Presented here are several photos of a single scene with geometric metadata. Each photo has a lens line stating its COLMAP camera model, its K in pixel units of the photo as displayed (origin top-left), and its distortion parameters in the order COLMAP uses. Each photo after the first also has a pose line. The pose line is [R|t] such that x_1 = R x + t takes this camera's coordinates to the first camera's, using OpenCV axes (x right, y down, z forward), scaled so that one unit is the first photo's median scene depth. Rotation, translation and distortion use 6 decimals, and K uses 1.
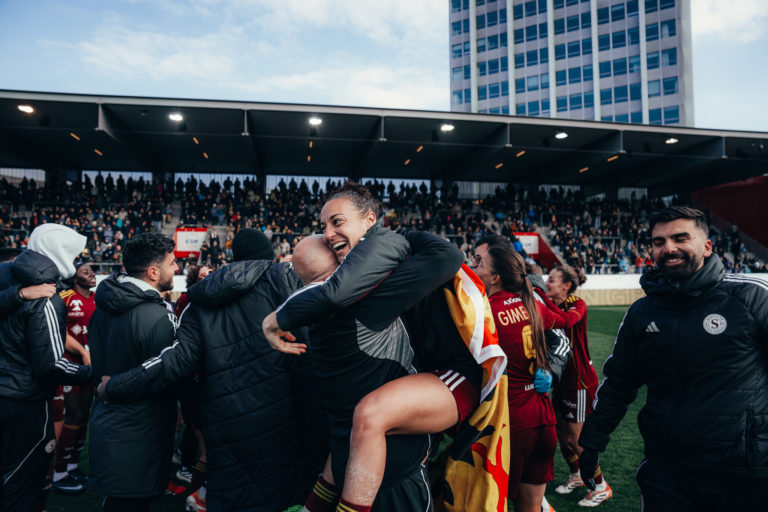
lens RADIAL K [[540.9, 0, 388.2], [0, 540.9, 240.5], [0, 0, 1]] dist [-0.096414, 0.098914]
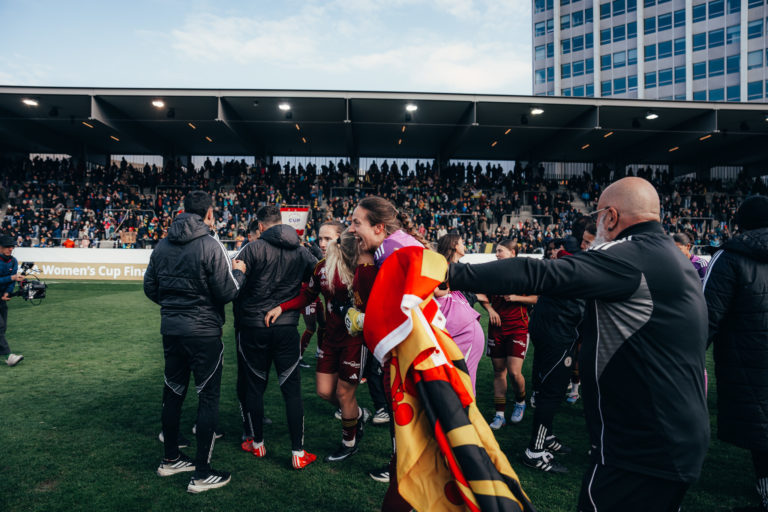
lens RADIAL K [[540.9, 0, 388.2], [0, 540.9, 240.5], [0, 0, 1]] dist [-0.096414, 0.098914]
pose [[0.990921, 0.008139, -0.134200, -0.023761], [-0.002765, 0.999189, 0.040183, -0.001526], [0.134419, -0.039447, 0.990139, -0.047324]]
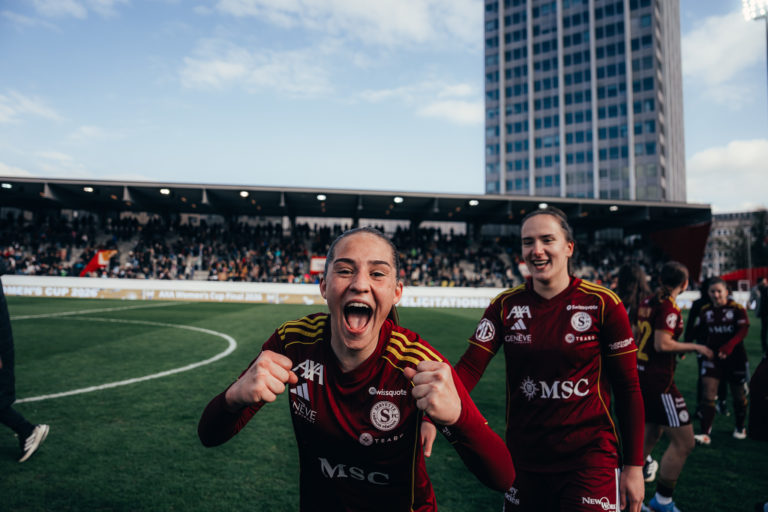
lens RADIAL K [[540.9, 0, 388.2], [0, 540.9, 240.5], [0, 0, 1]] dist [-0.096414, 0.098914]
pose [[0.997082, 0.014450, -0.074957, -0.021699], [-0.016223, 0.999601, -0.023107, -0.028039], [0.074593, 0.024256, 0.996919, -0.480869]]
